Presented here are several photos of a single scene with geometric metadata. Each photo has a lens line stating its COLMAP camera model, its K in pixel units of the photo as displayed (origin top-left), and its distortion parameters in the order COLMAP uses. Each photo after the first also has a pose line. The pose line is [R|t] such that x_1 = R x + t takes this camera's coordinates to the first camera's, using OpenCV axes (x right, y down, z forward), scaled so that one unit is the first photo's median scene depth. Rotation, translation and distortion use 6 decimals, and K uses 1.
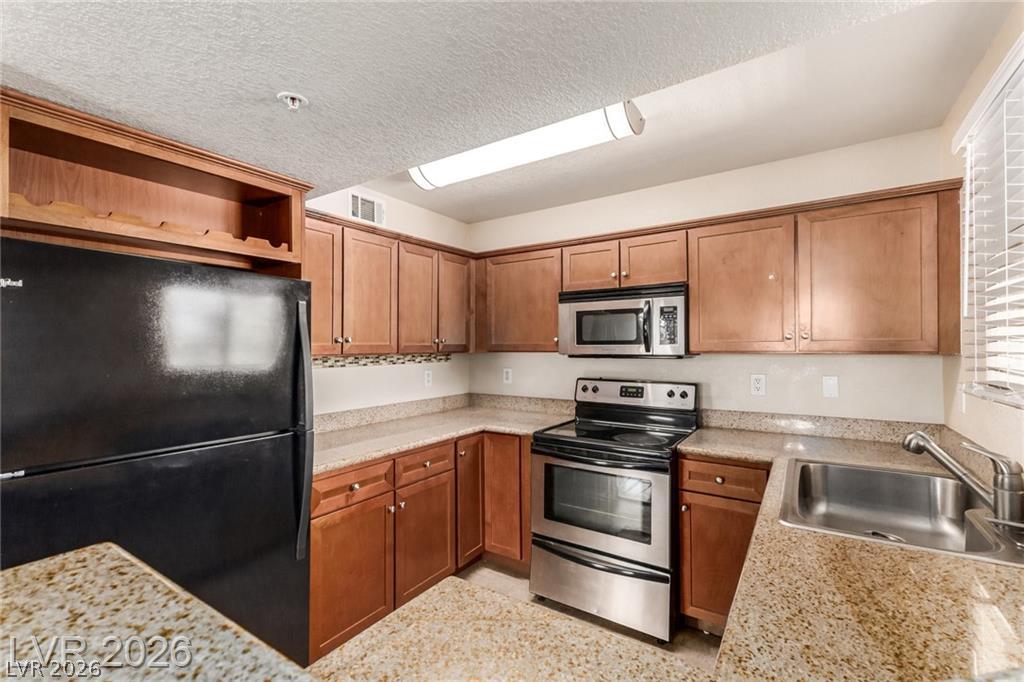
lens RADIAL K [[452.1, 0, 507.7], [0, 452.1, 342.7], [0, 0, 1]] dist [0.005152, 0.000018]
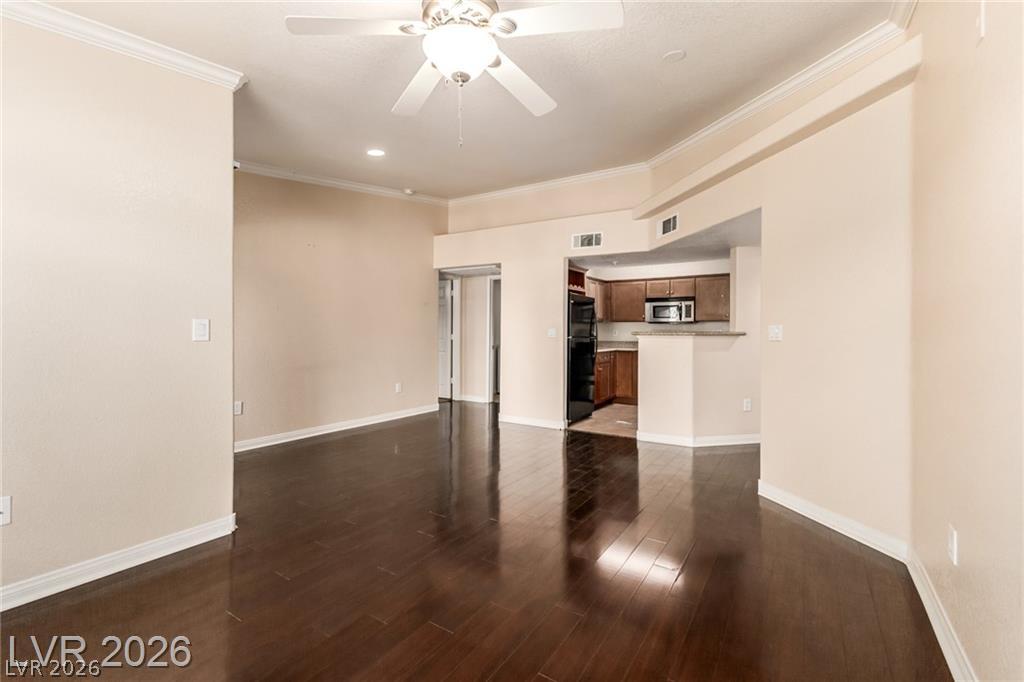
lens RADIAL K [[452.1, 0, 512.8], [0, 452.1, 334.6], [0, 0, 1]] dist [0.005152, 0.000018]
pose [[0.999792, 0.012947, 0.015777, -0.726745], [-0.013169, 0.999814, 0.014059, 0.074889], [-0.015592, -0.014264, 0.999777, -1.683337]]
